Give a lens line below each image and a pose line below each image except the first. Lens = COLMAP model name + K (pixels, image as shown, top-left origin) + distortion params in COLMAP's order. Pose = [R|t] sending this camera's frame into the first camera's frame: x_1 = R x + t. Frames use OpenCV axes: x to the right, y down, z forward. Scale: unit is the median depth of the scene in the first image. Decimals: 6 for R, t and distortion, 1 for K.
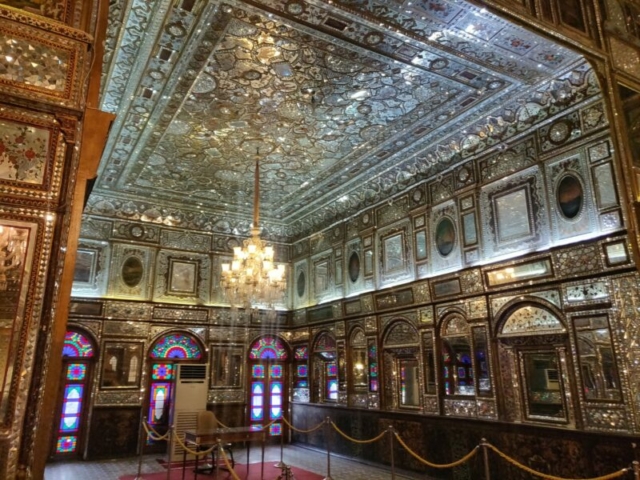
lens RADIAL K [[512.0, 0, 320.0], [0, 512.0, 240.0], [0, 0, 1]] dist [-0.027535, 0.081657]
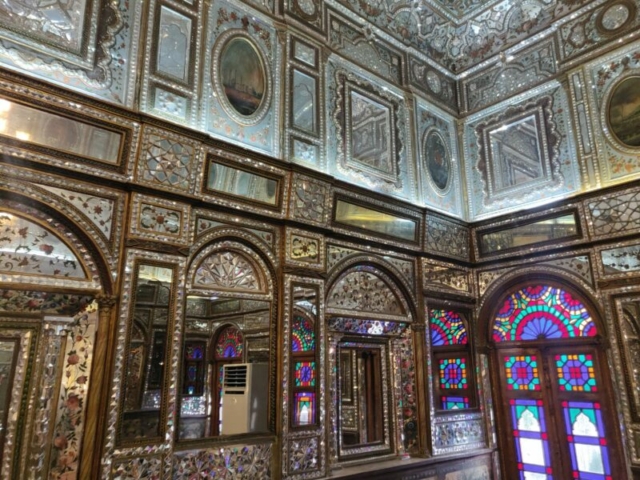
lens RADIAL K [[512.0, 0, 320.0], [0, 512.0, 240.0], [0, 0, 1]] dist [-0.027535, 0.081657]
pose [[0.202142, -0.261540, -0.943788, -0.100363], [0.263679, 0.942631, -0.204745, 0.229245], [0.943192, -0.207470, 0.259508, 0.882354]]
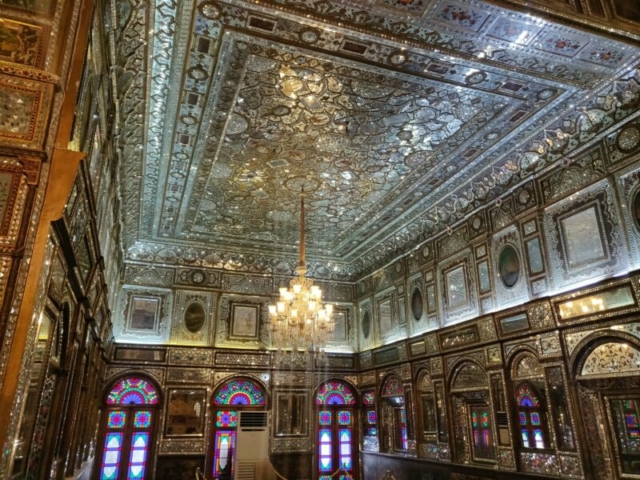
lens RADIAL K [[512.0, 0, 320.0], [0, 512.0, 240.0], [0, 0, 1]] dist [-0.027535, 0.081657]
pose [[0.984080, -0.060201, -0.167219, 0.072382], [0.046830, 0.995466, -0.082786, 0.006881], [0.171445, 0.073637, 0.982438, 0.055018]]
